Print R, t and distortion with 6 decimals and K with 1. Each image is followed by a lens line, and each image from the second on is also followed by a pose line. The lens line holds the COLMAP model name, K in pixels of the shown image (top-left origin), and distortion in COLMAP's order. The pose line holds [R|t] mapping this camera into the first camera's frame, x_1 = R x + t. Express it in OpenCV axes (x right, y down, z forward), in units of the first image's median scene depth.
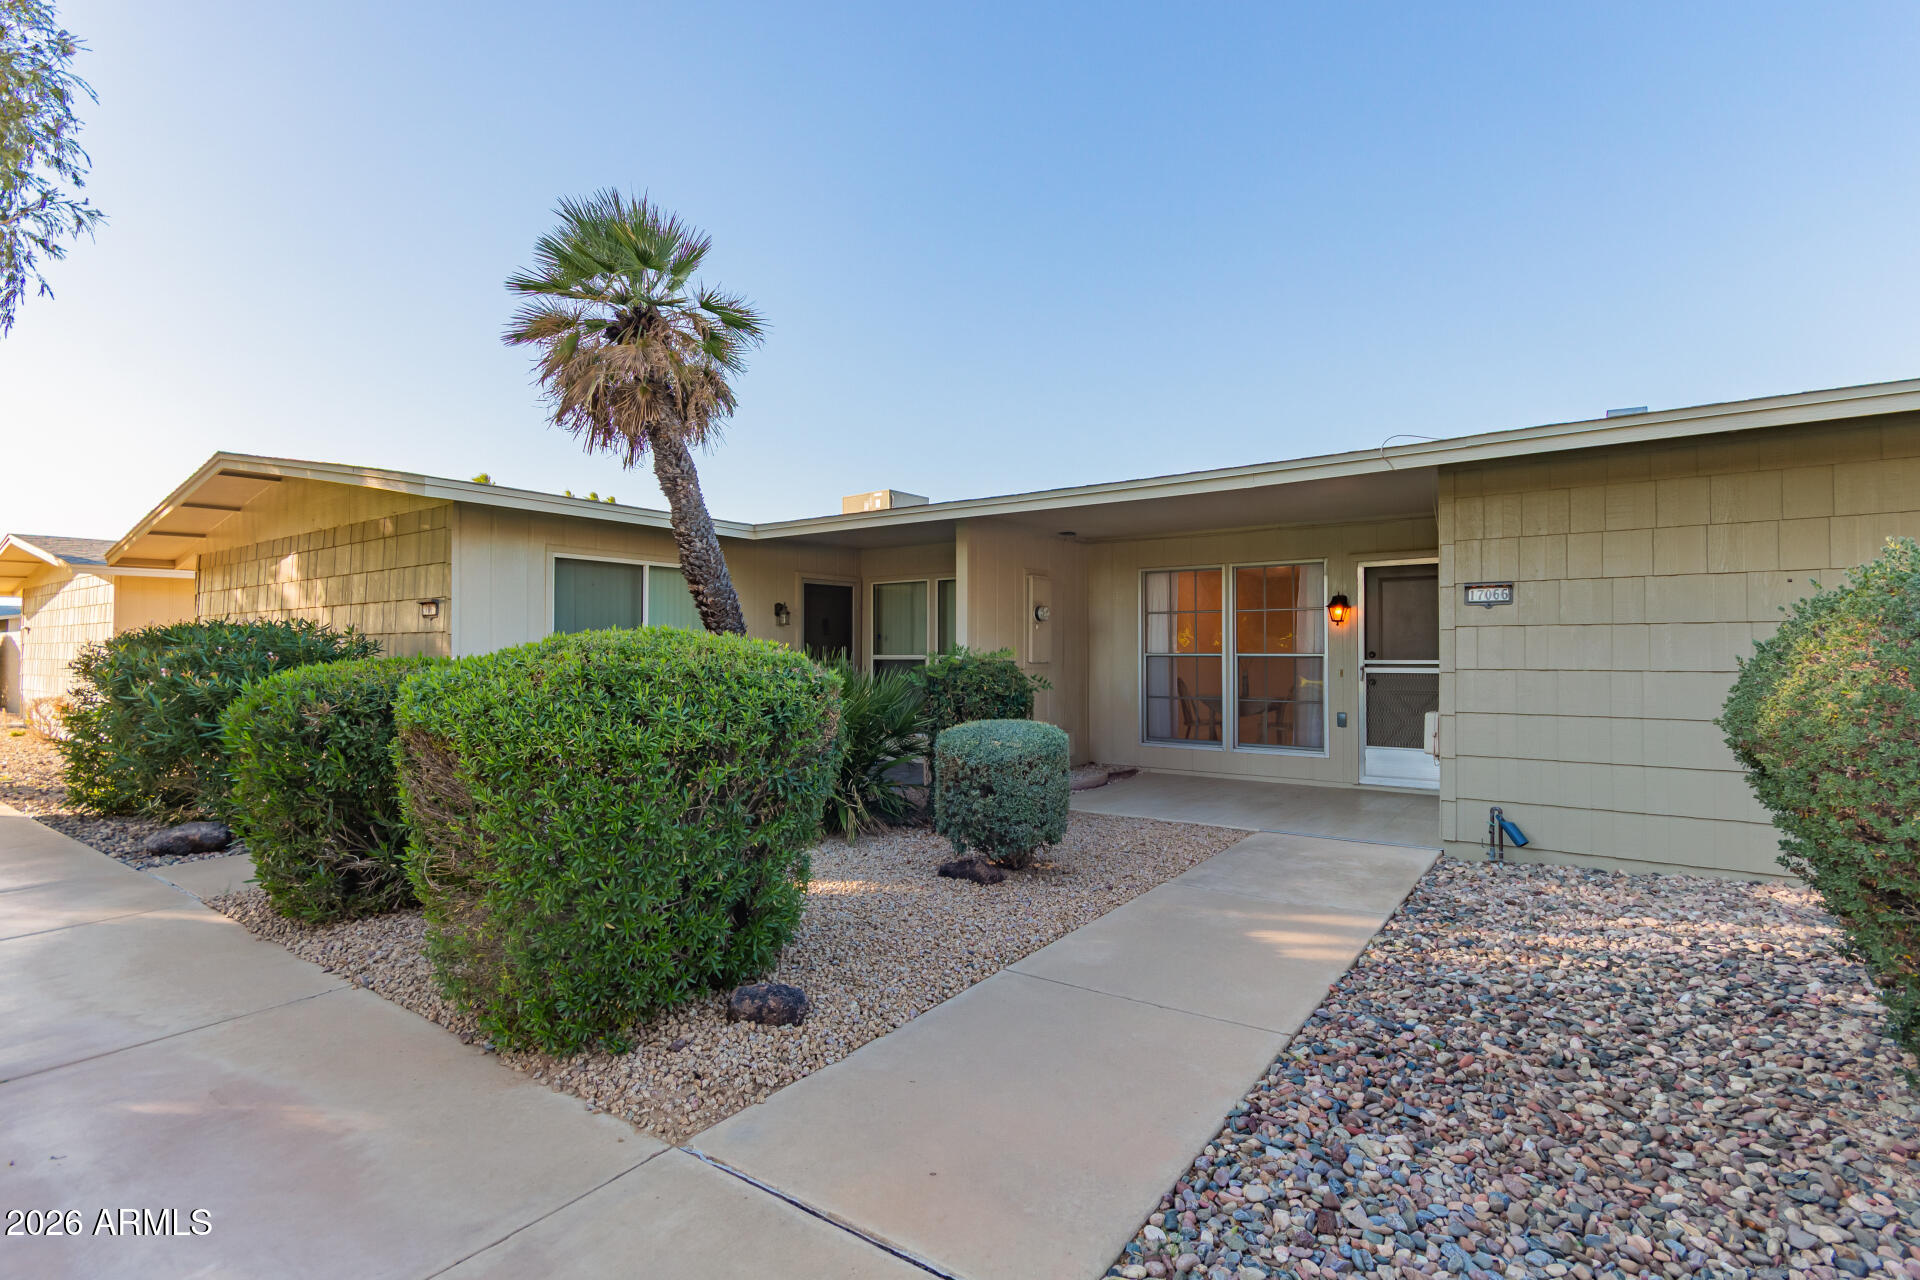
lens RADIAL K [[883.6, 0, 960.0], [0, 883.6, 640.0], [0, 0, 1]] dist [0.003909, 0.000309]
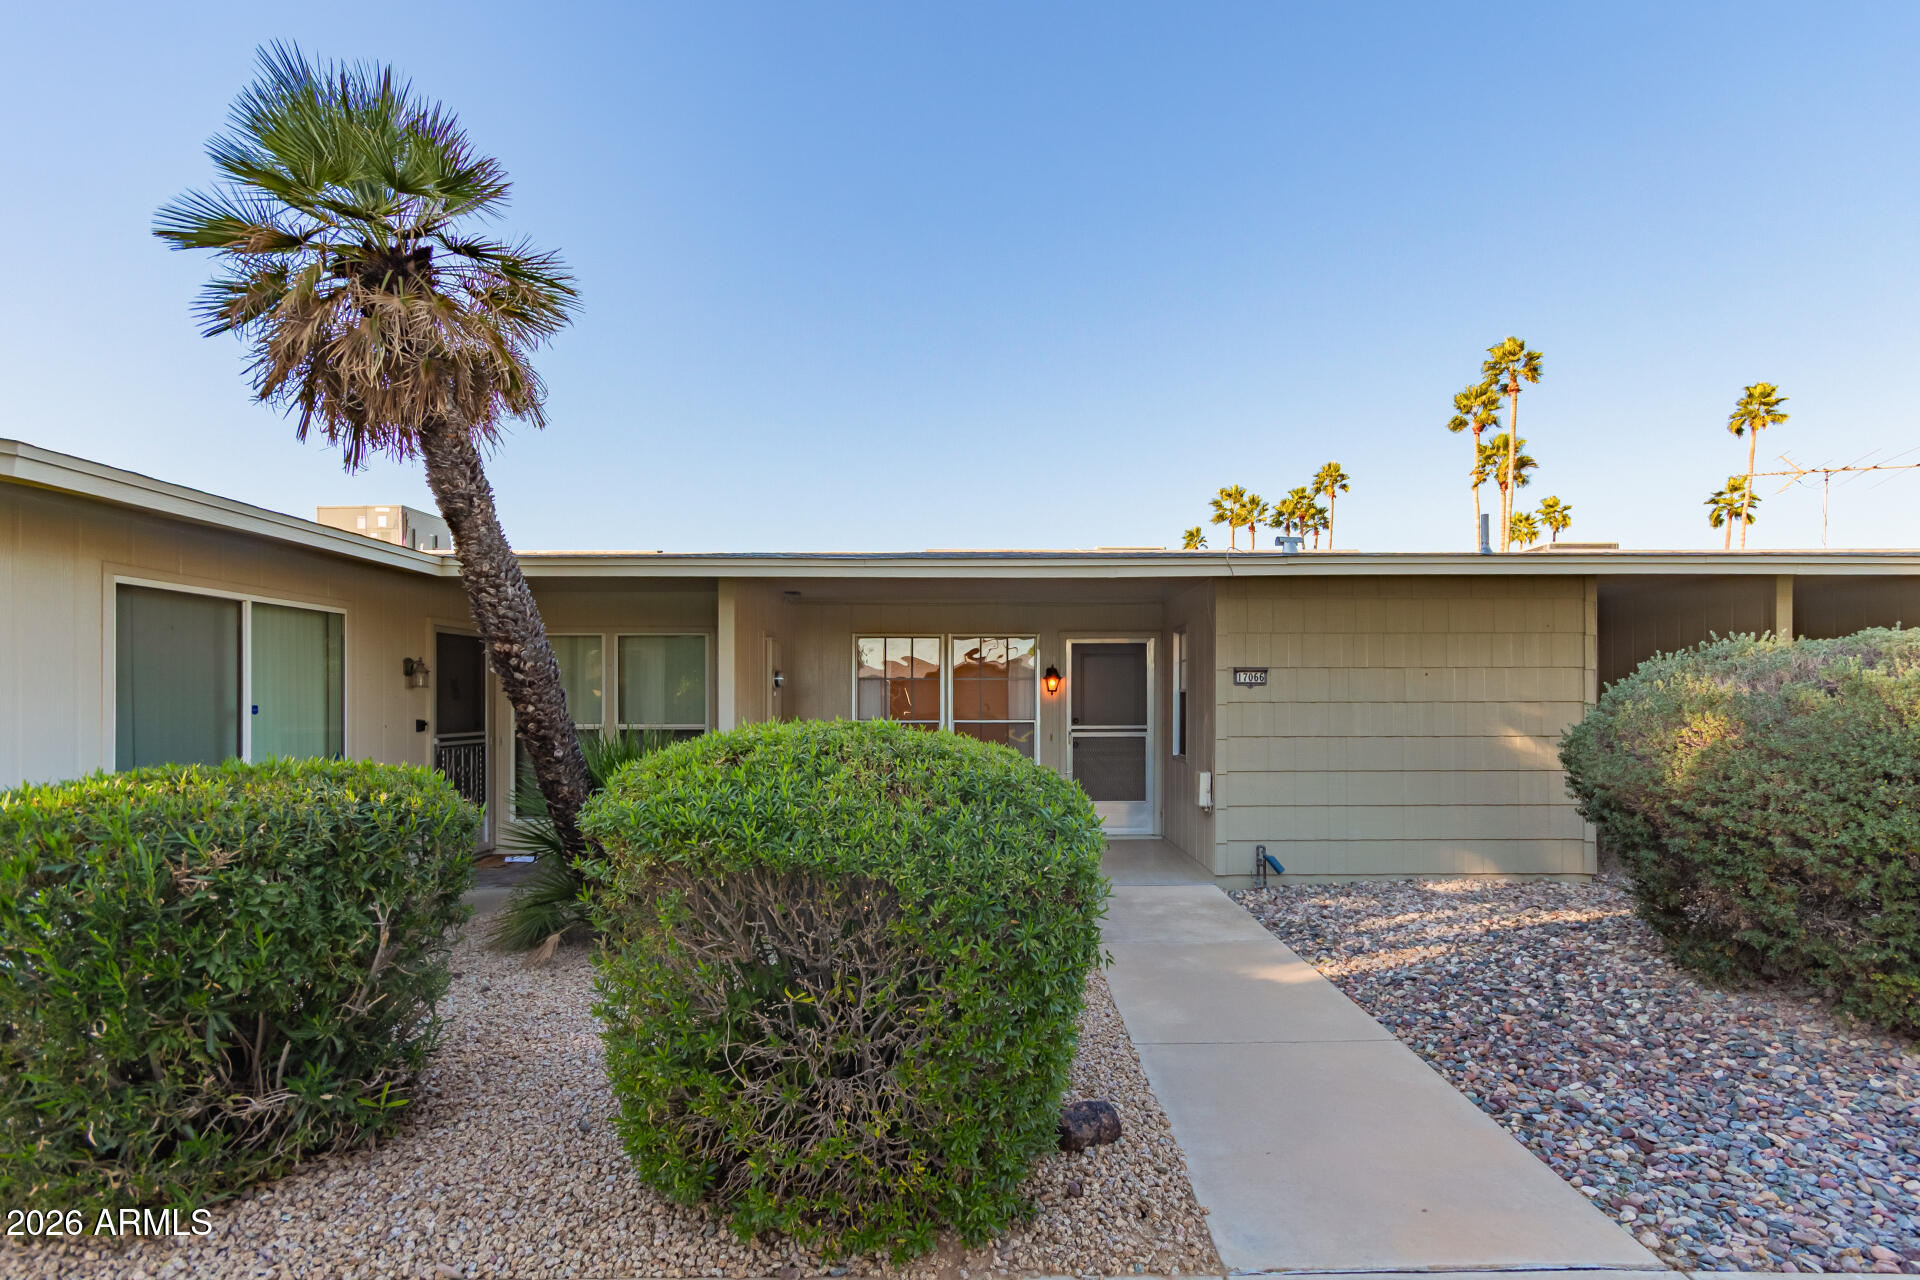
lens RADIAL K [[930.8, 0, 961.4], [0, 930.8, 714.3], [0, 0, 1]] dist [0.001654, 0.000619]
pose [[0.816641, -0.008831, 0.577079, -0.437458], [-0.005404, 0.999722, 0.022946, -0.023045], [-0.577121, -0.021857, 0.816366, 0.135037]]
